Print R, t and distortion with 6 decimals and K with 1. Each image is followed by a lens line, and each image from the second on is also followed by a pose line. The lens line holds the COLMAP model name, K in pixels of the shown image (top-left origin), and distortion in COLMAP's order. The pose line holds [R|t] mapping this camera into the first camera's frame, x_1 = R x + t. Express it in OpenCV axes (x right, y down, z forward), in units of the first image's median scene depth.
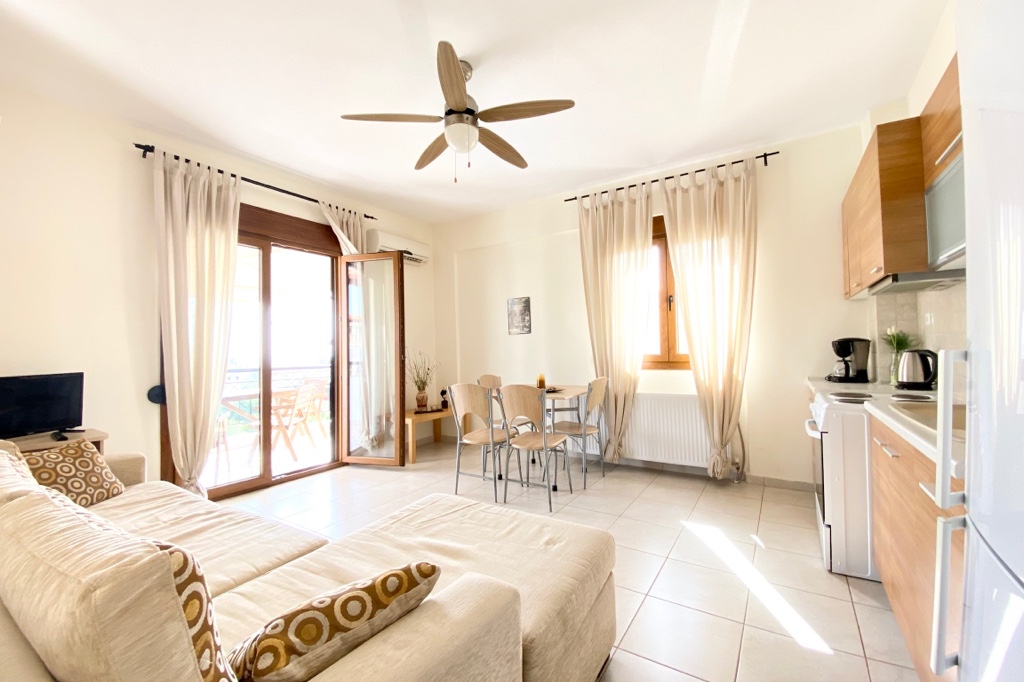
lens RADIAL K [[414.9, 0, 512.0], [0, 414.9, 341.0], [0, 0, 1]] dist [0.029125, -0.024669]
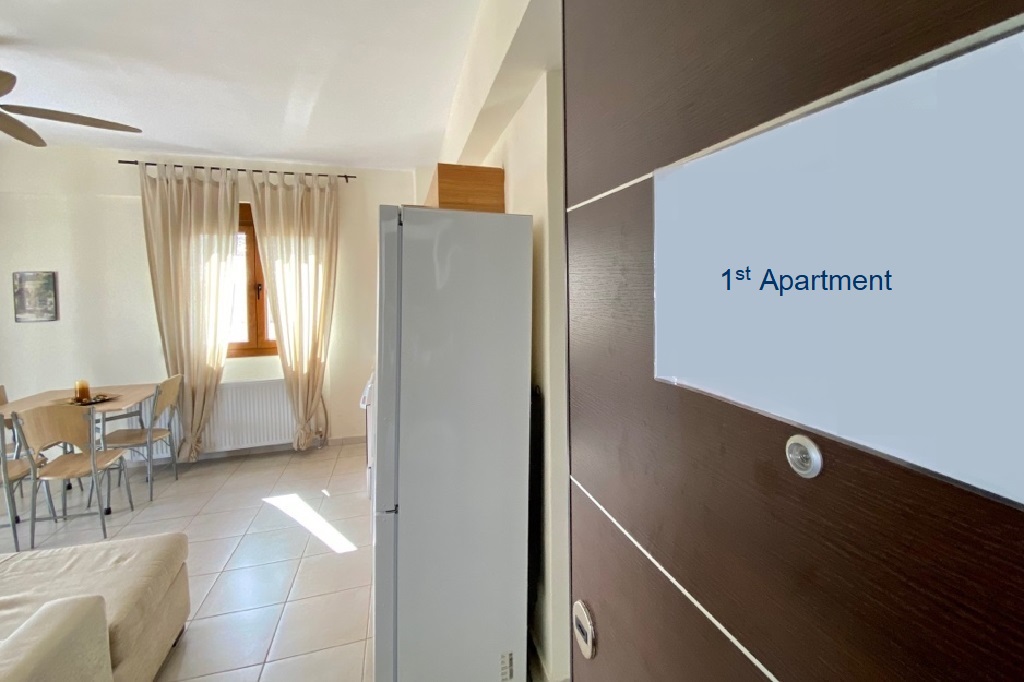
lens RADIAL K [[404.7, 0, 514.5], [0, 404.7, 316.9], [0, 0, 1]] dist [0.025884, -0.019926]
pose [[0.615116, -0.002586, 0.788433, -0.030289], [-0.012718, 0.999832, 0.013202, -0.055407], [-0.788334, -0.018148, 0.614979, -0.136297]]
